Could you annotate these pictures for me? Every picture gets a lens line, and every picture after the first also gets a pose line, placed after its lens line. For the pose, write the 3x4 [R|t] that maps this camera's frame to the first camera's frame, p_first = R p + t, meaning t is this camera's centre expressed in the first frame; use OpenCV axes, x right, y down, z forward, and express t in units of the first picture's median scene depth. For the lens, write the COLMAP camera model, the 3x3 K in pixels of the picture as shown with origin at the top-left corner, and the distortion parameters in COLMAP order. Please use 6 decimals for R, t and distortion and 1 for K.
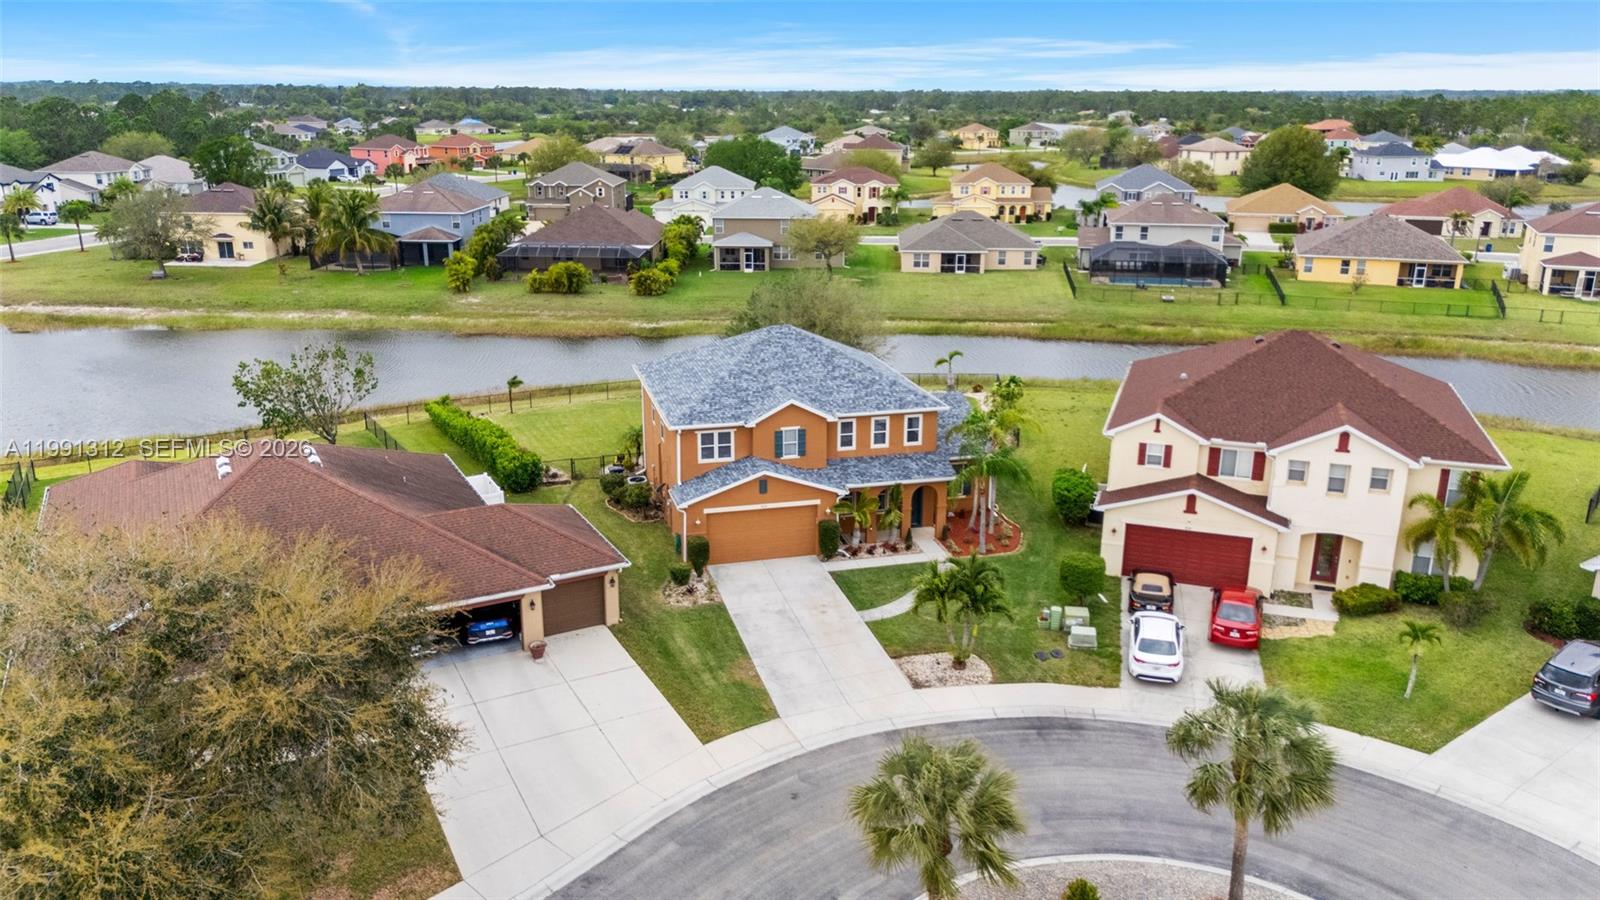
lens RADIAL K [[1162.0, 0, 787.3], [0, 1162.0, 445.8], [0, 0, 1]] dist [0.038741, -0.031878]
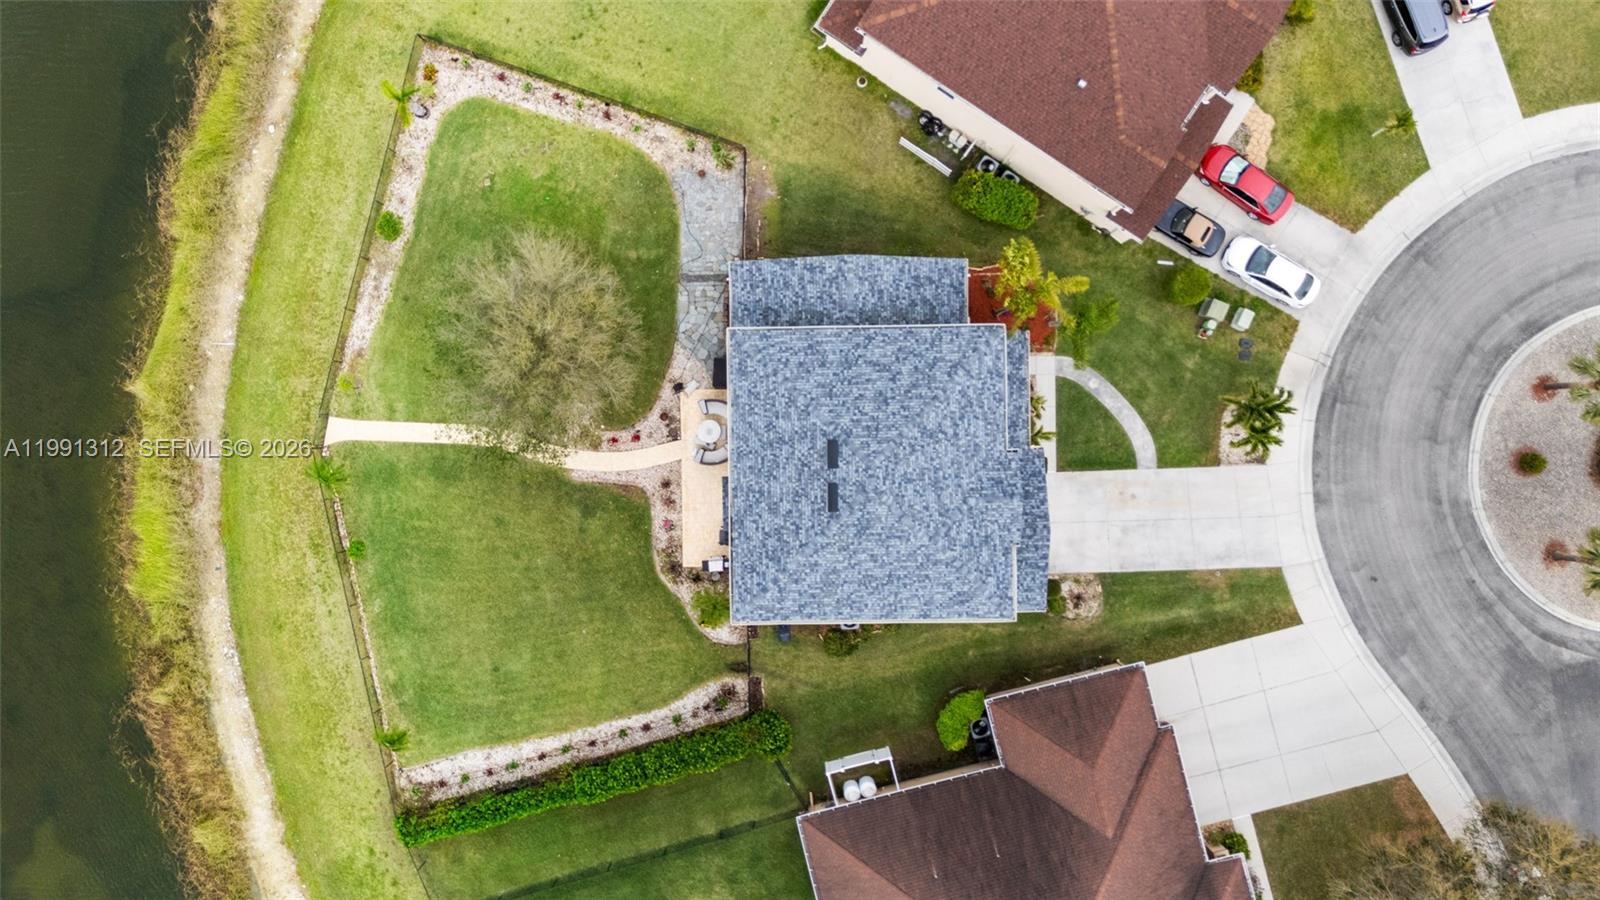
lens RADIAL K [[1162.0, 0, 800.2], [0, 1162.0, 441.5], [0, 0, 1]] dist [0.038741, -0.031878]
pose [[0.231923, -0.972641, -0.013478, 0.020207], [0.294482, 0.056999, 0.953956, -1.018908], [-0.927088, -0.225214, 0.299645, 0.873904]]
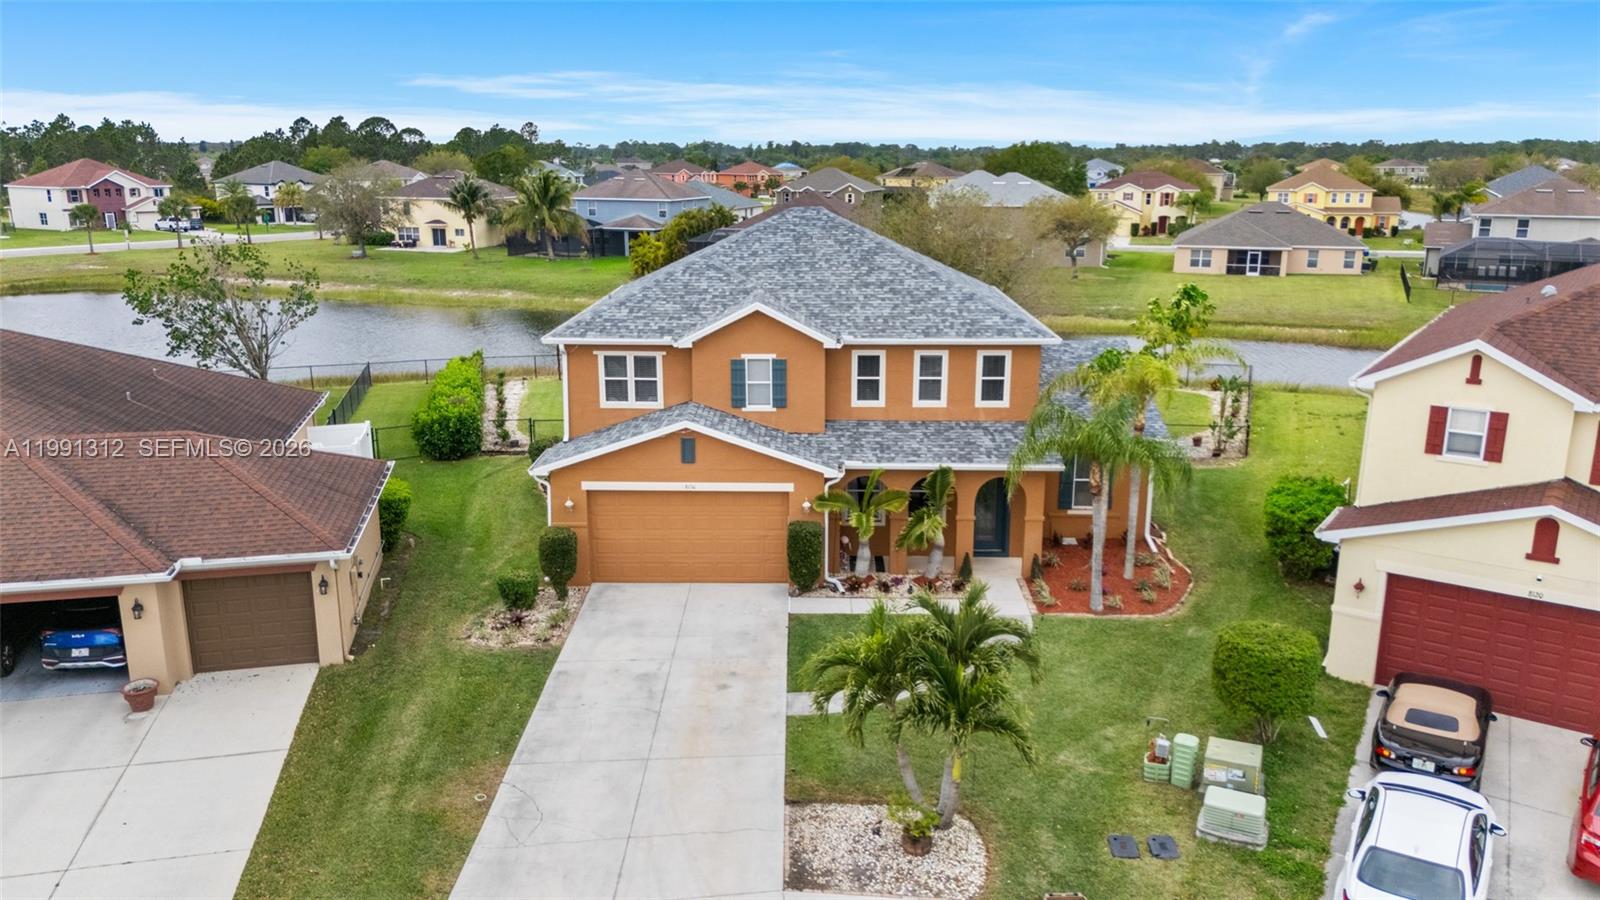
lens RADIAL K [[1162.0, 0, 798.8], [0, 1162.0, 449.3], [0, 0, 1]] dist [0.038741, -0.031878]
pose [[0.963894, 0.064273, -0.258415, 0.170853], [-0.076216, 0.996425, -0.036455, 0.049314], [0.255148, 0.054834, 0.965346, 0.455751]]
